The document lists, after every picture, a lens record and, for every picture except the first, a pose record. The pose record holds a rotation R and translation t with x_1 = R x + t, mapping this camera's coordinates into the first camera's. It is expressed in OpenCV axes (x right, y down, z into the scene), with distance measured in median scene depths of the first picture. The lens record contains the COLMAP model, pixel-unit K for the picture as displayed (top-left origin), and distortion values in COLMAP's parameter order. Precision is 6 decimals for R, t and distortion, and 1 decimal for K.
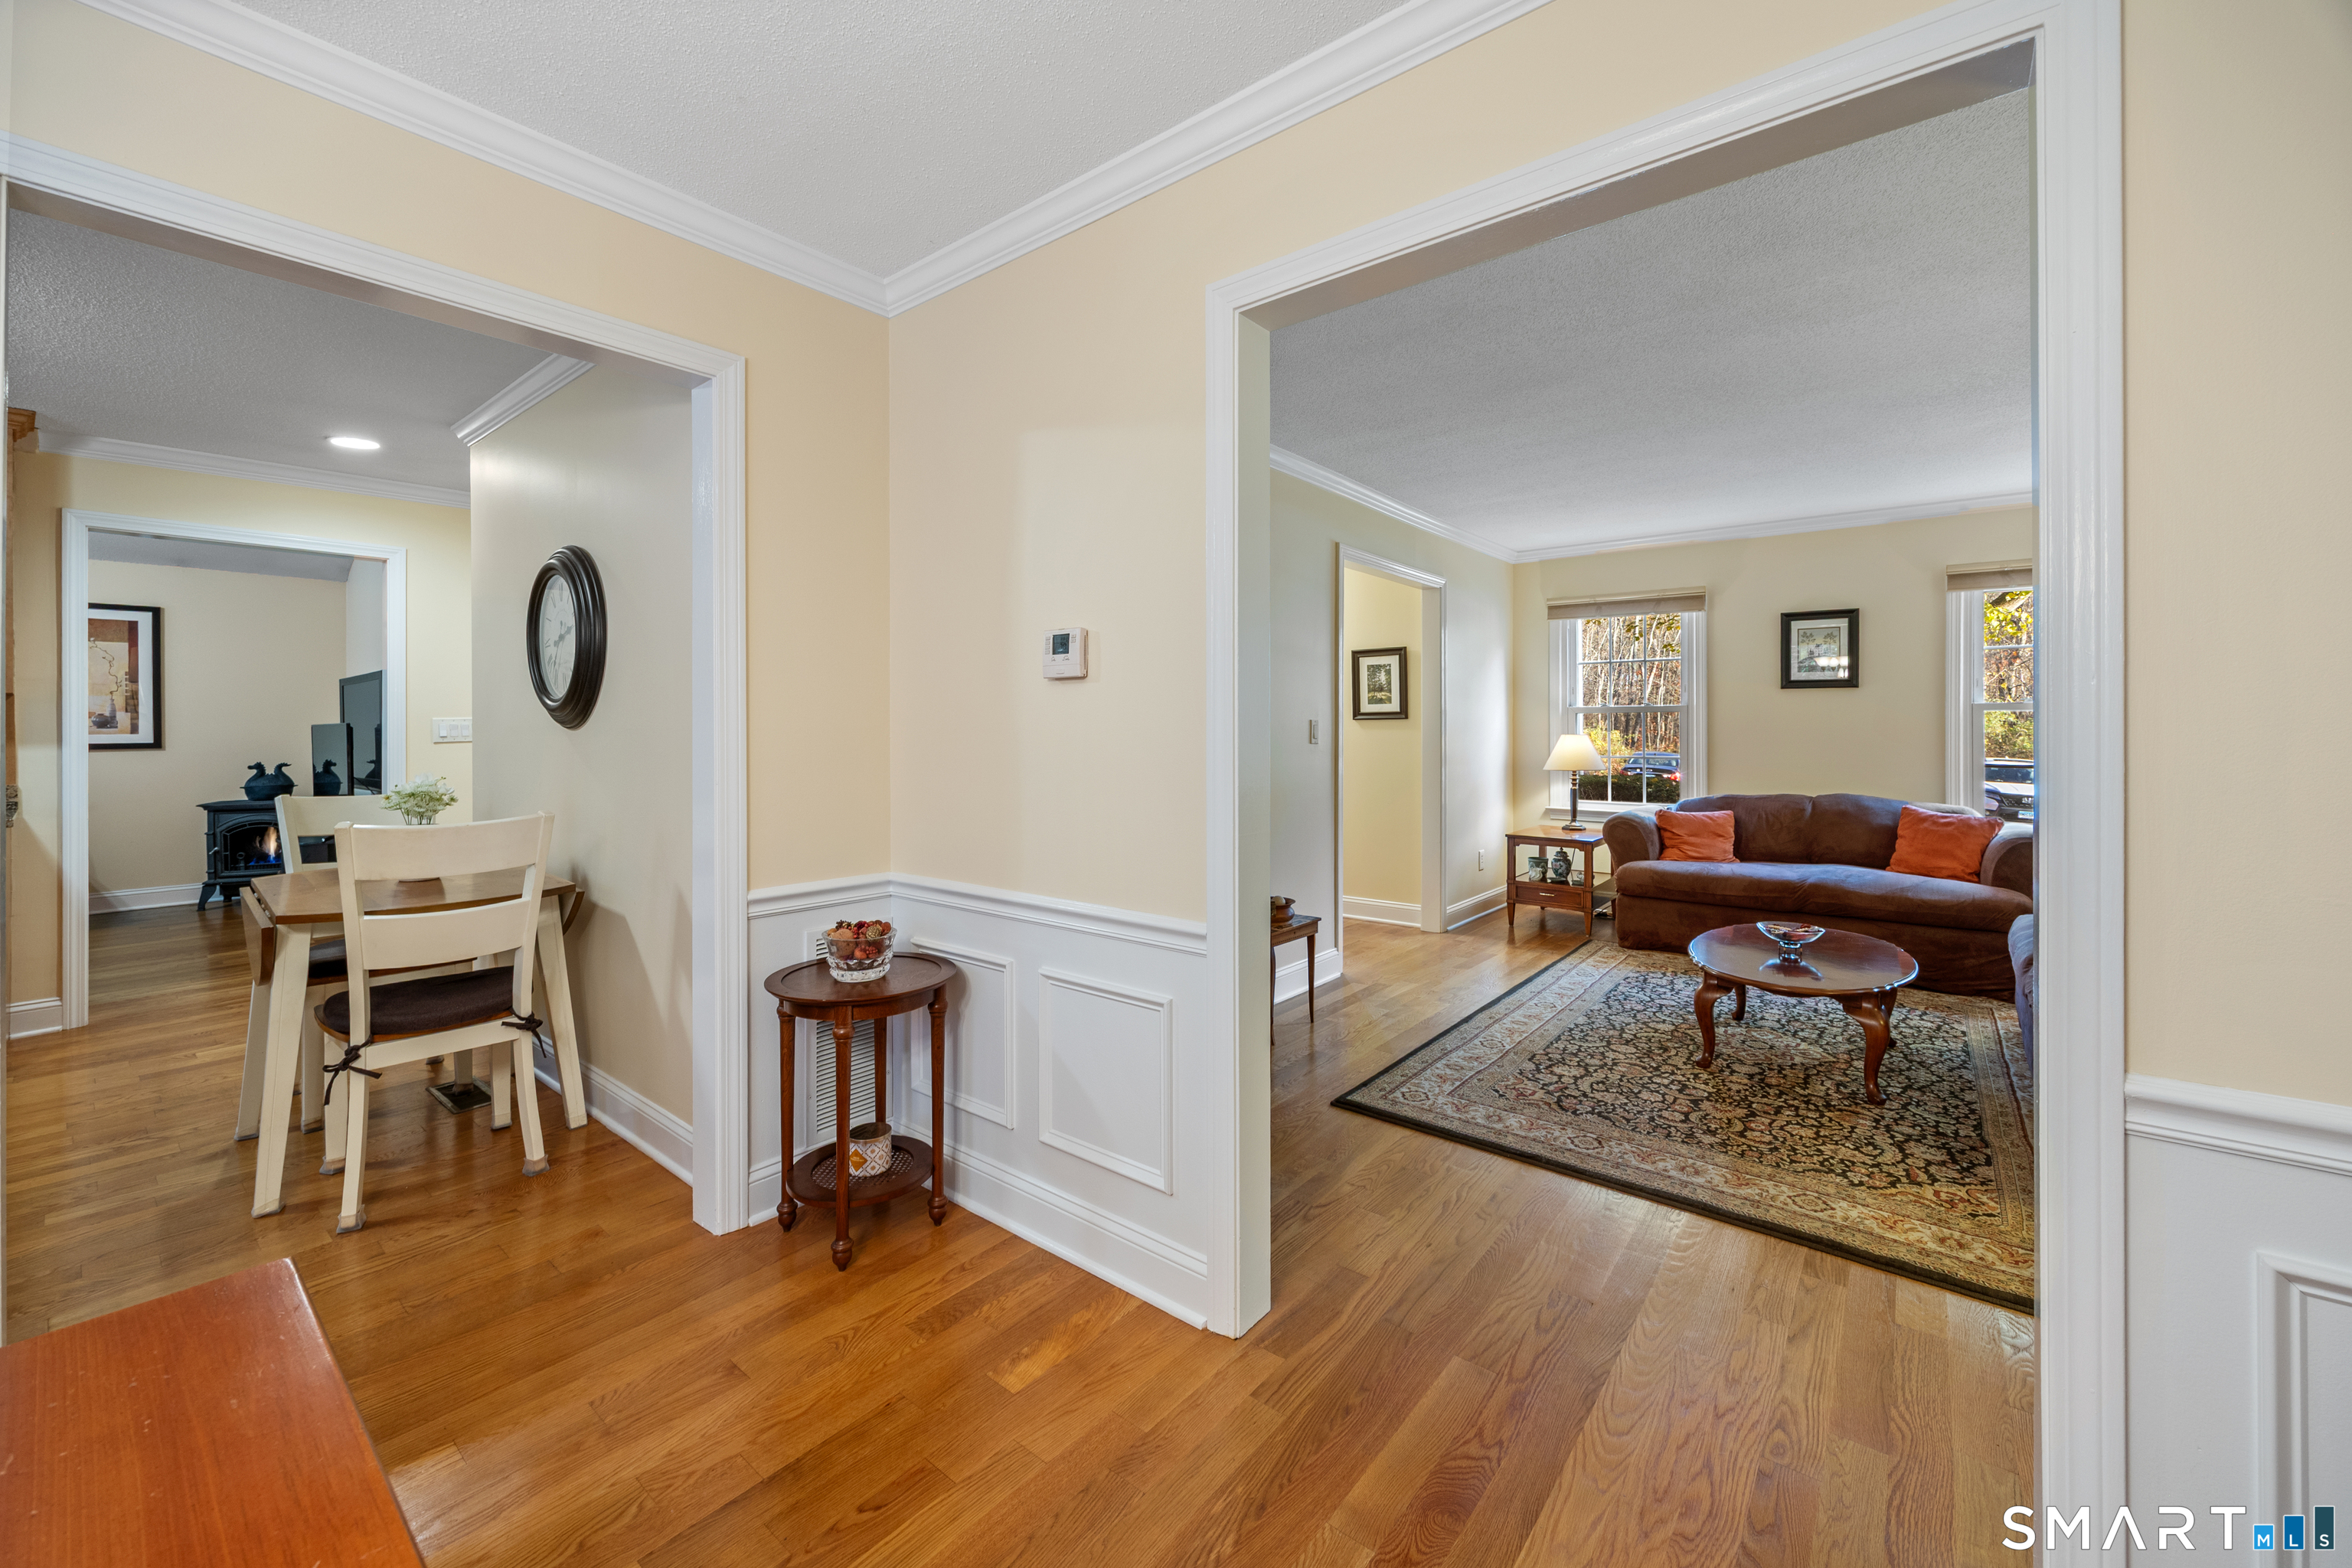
lens RADIAL K [[924.2, 0, 1185.2], [0, 924.2, 727.2], [0, 0, 1]] dist [-0.000591, -0.000023]
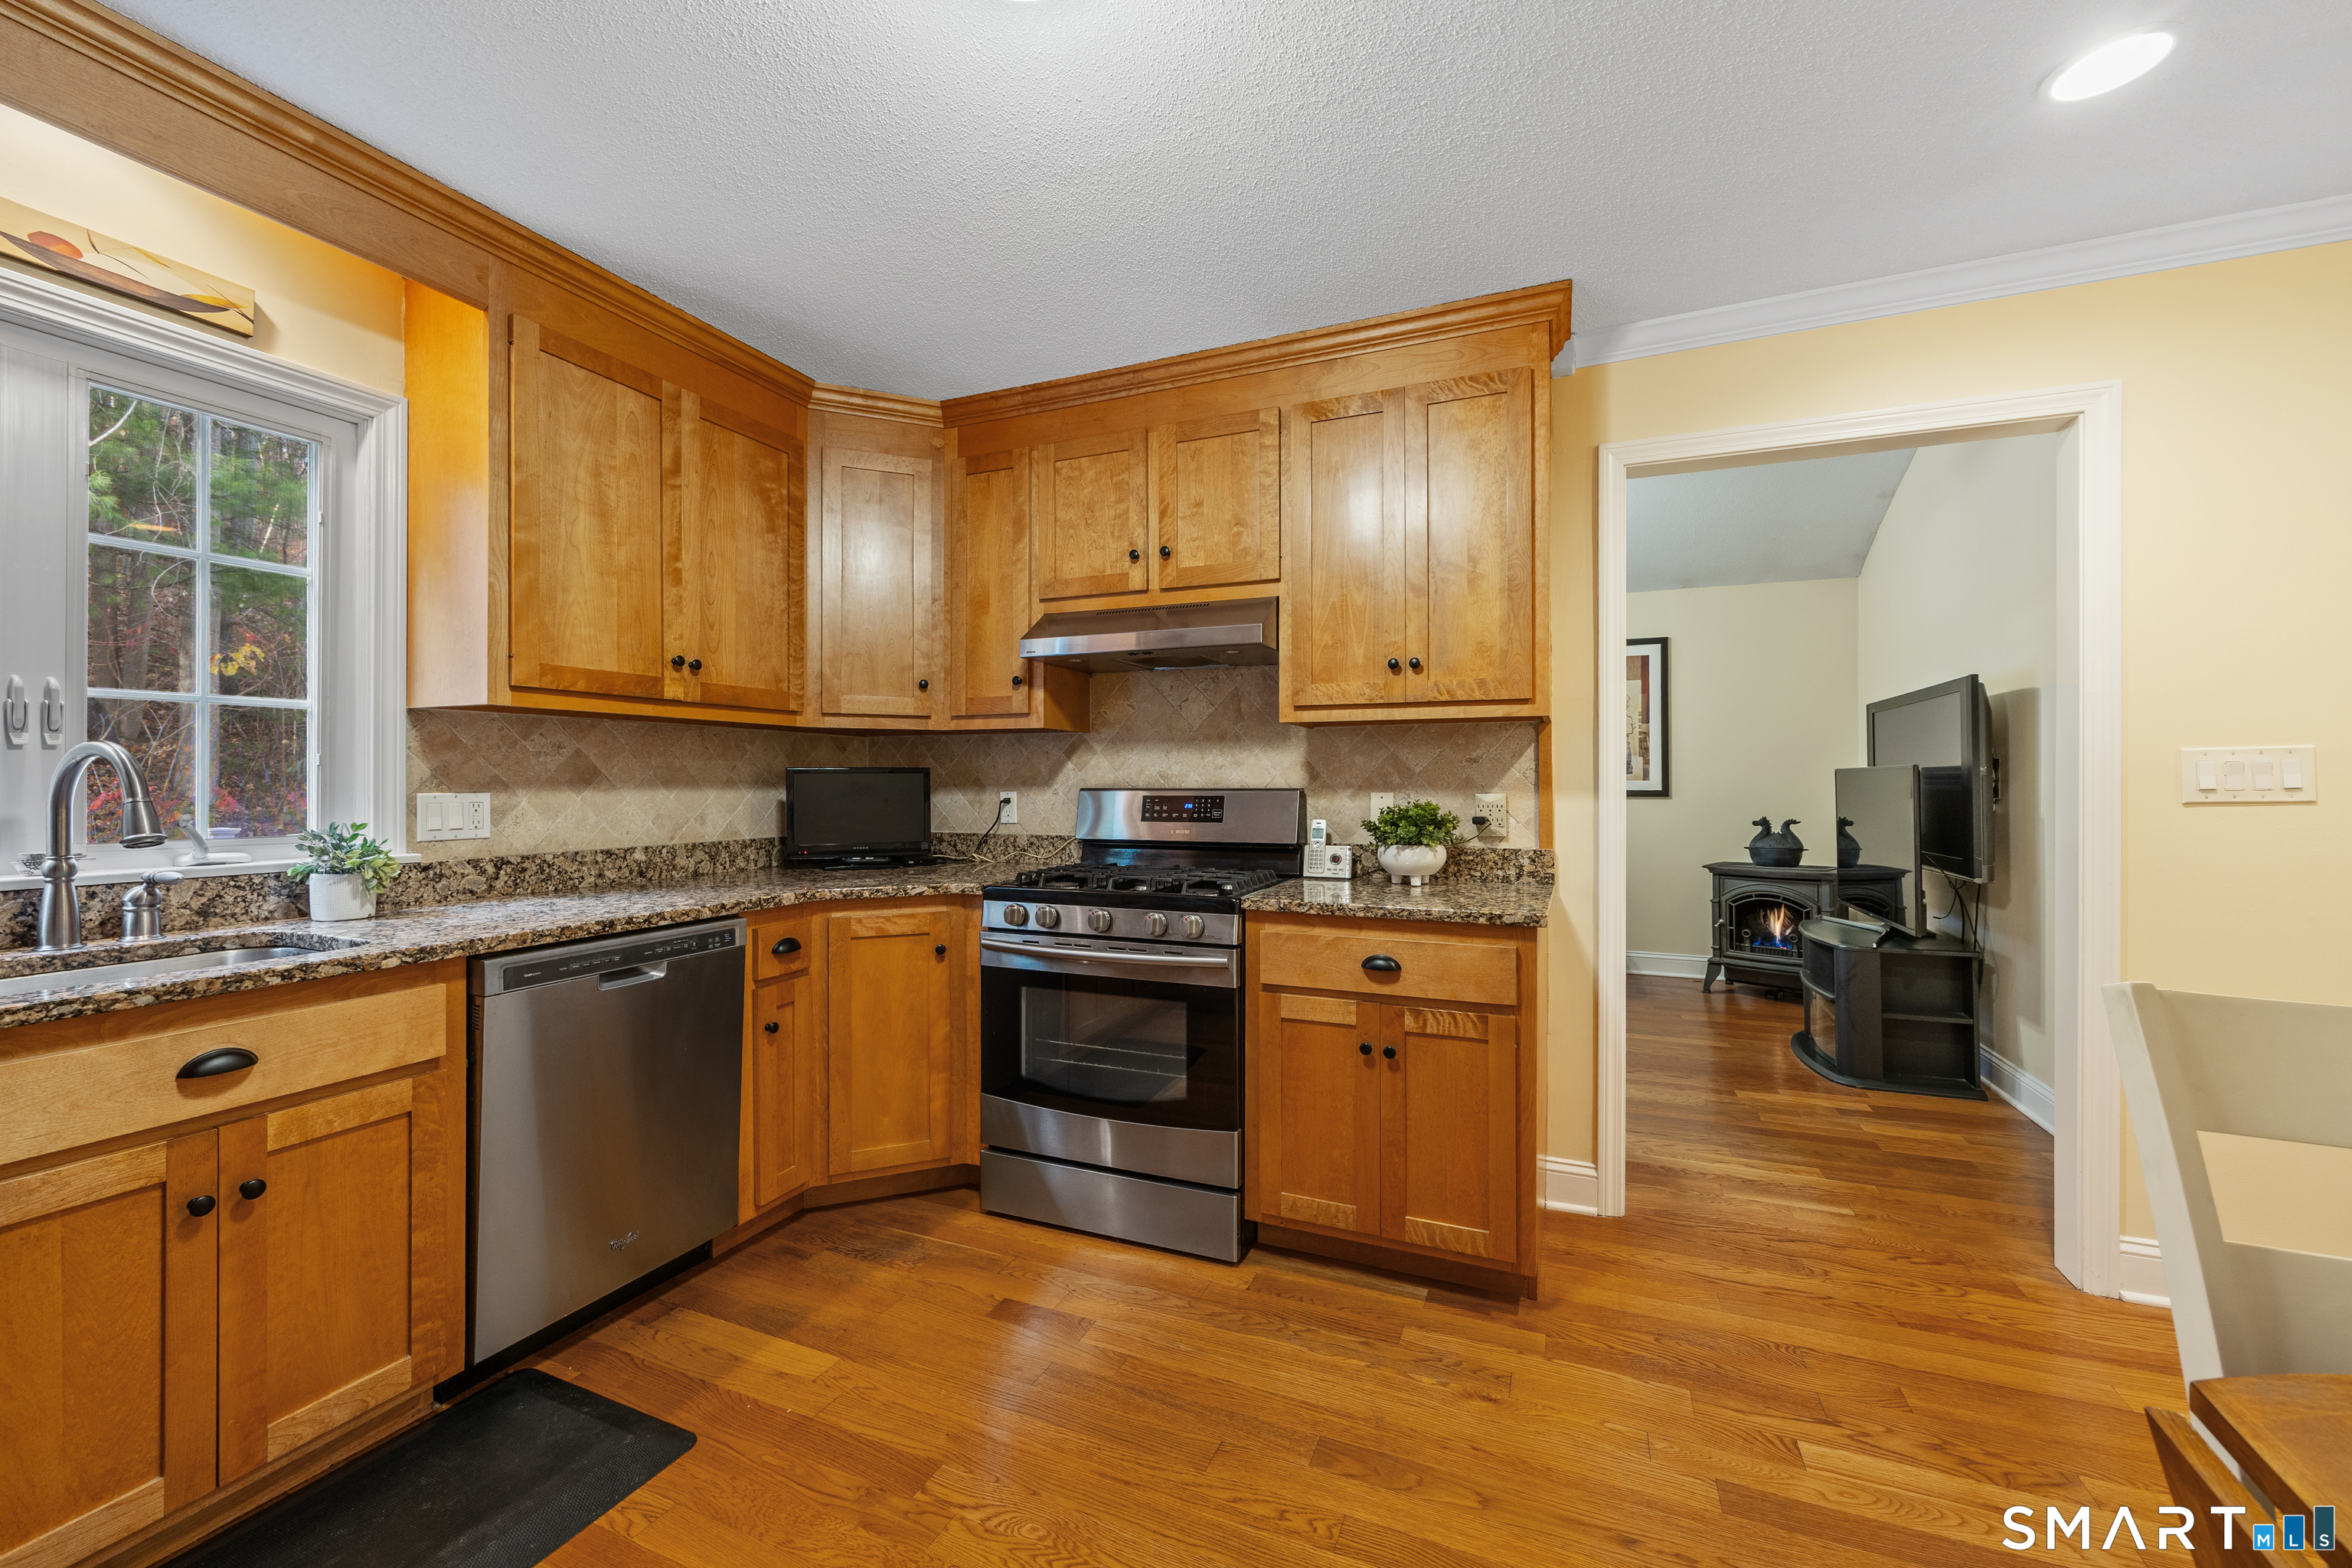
lens RADIAL K [[936.2, 0, 1169.8], [0, 936.2, 771.0], [0, 0, 1]] dist [0.000477, 0.000051]
pose [[0.268095, -0.002012, -0.963390, -0.517121], [-0.002698, 0.999992, -0.002839, 0.003064], [0.963389, 0.003360, 0.268088, 0.415281]]
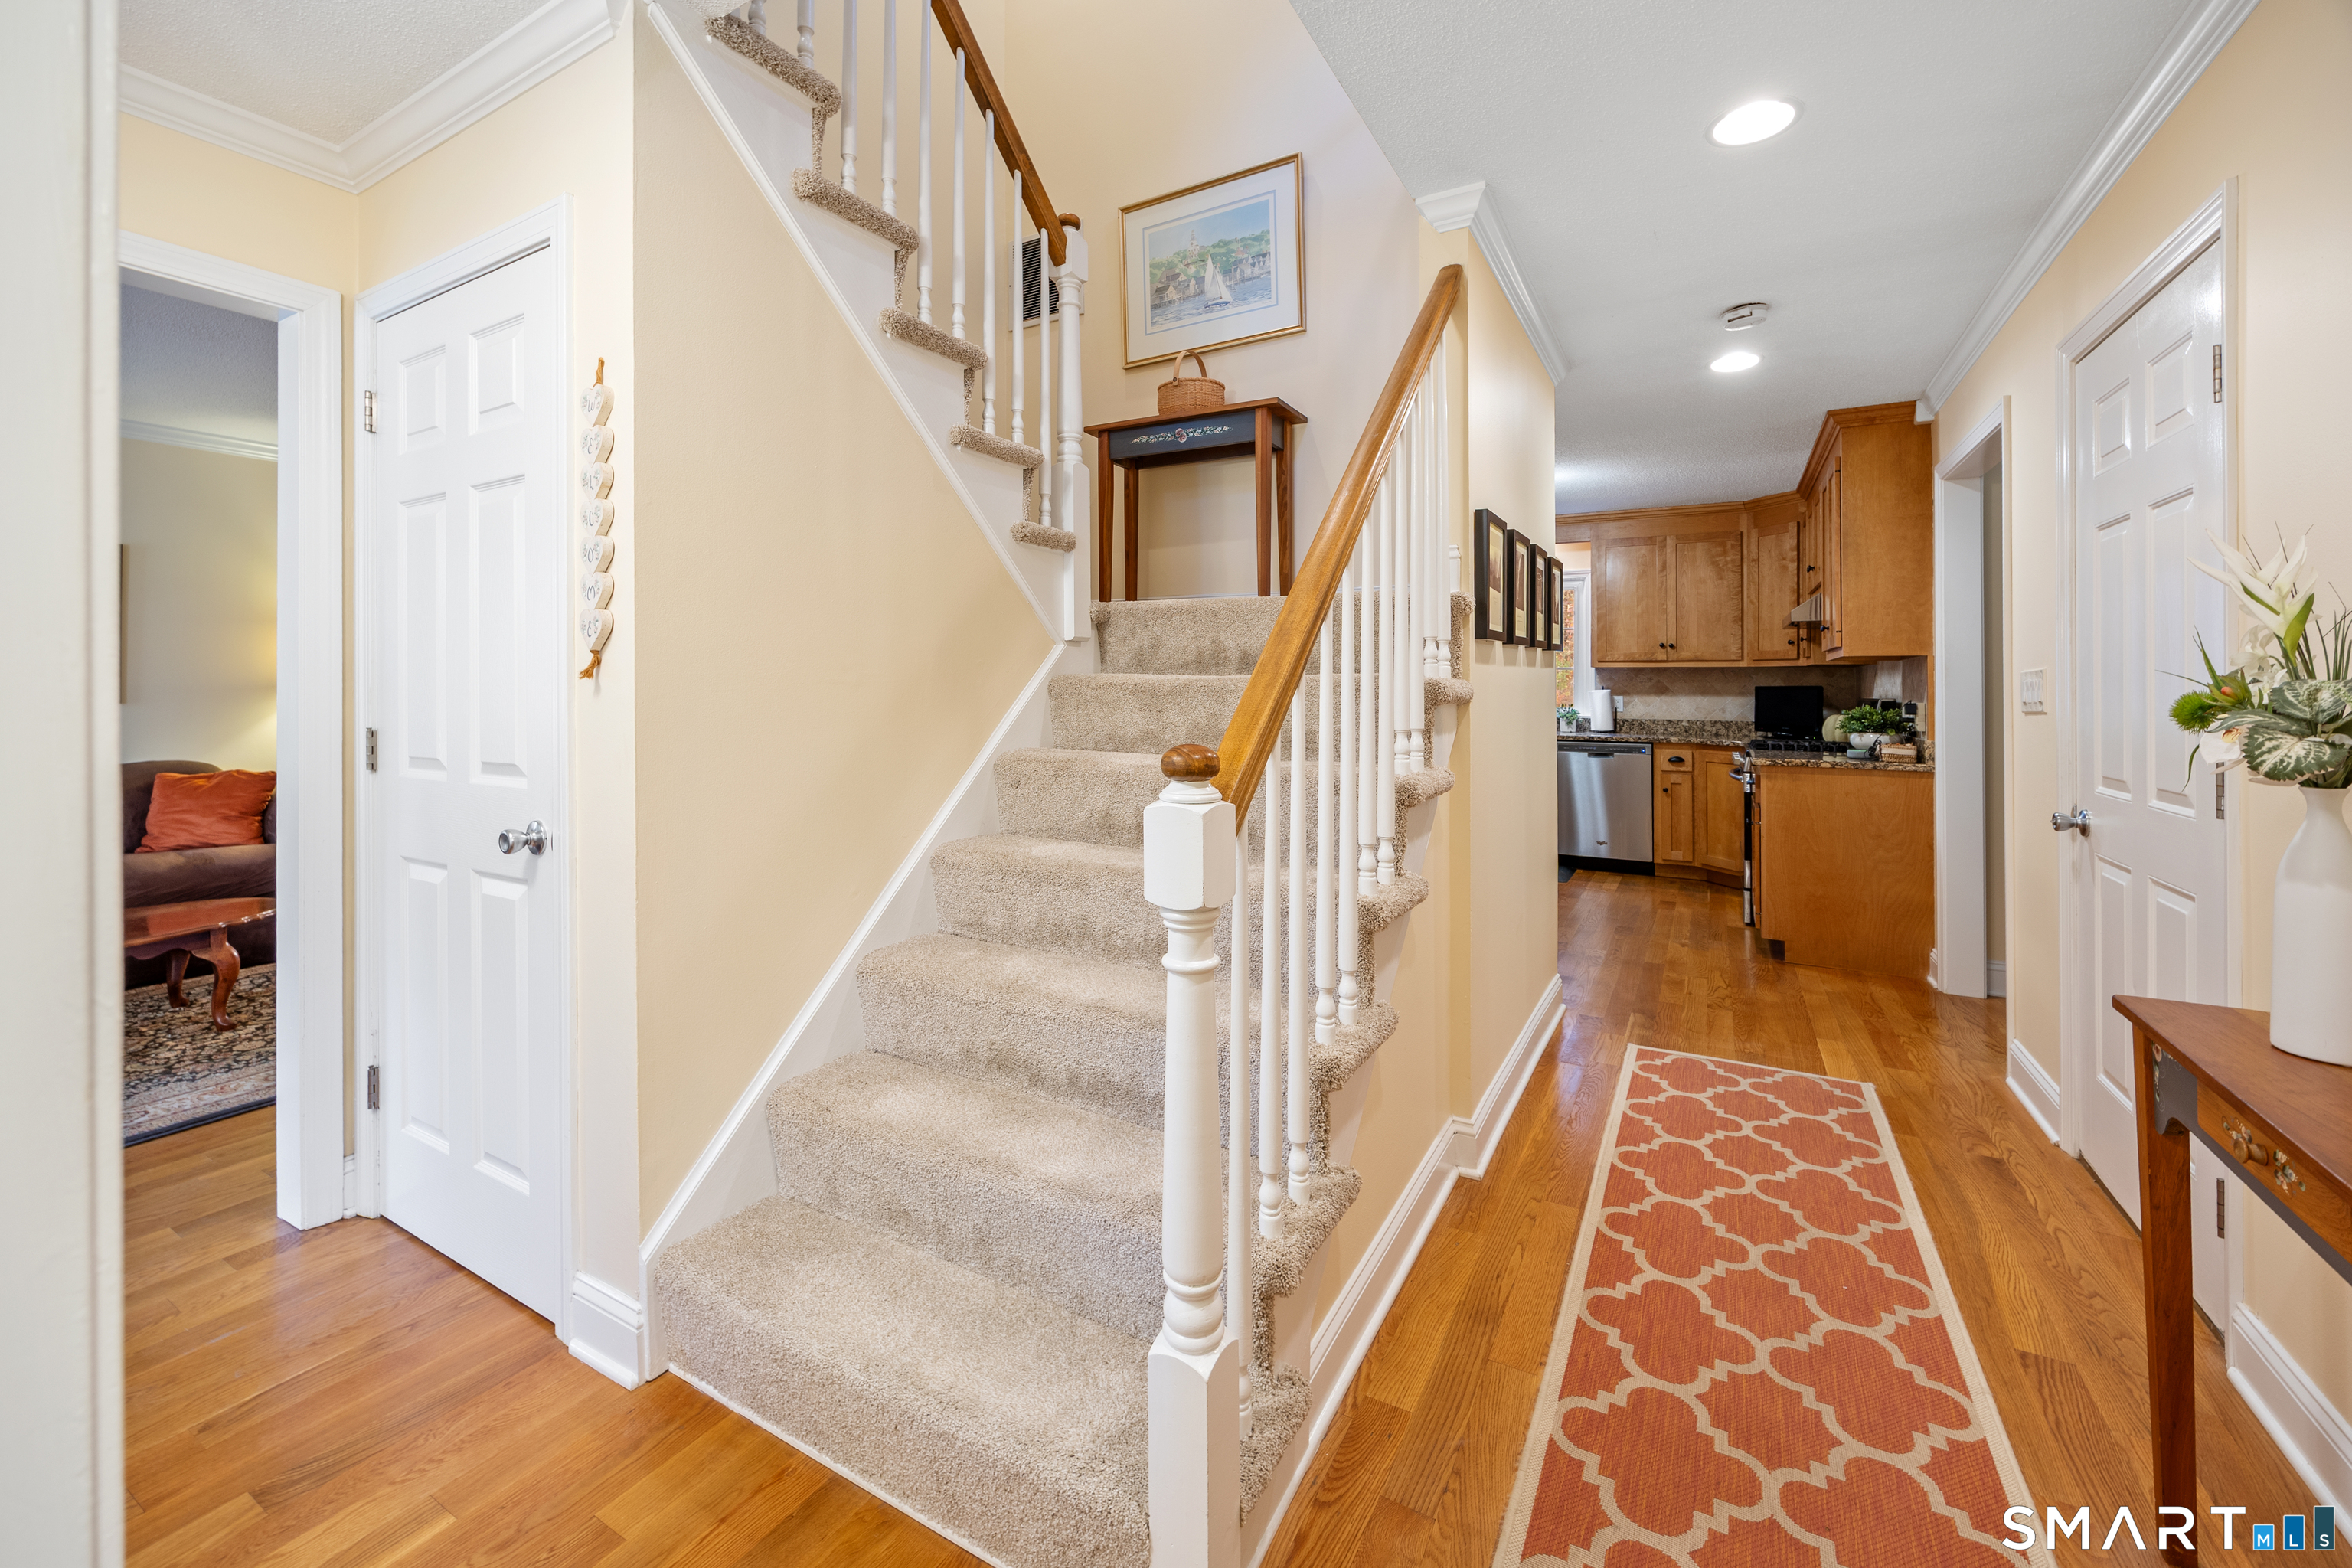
lens RADIAL K [[942.8, 0, 1184.7], [0, 942.8, 690.3], [0, 0, 1]] dist [-0.002185, -0.000159]
pose [[-0.987421, 0.000583, -0.158111, -0.205927], [0.000193, 0.999997, 0.002483, 0.001693], [0.158112, 0.002421, -0.987418, 1.538667]]
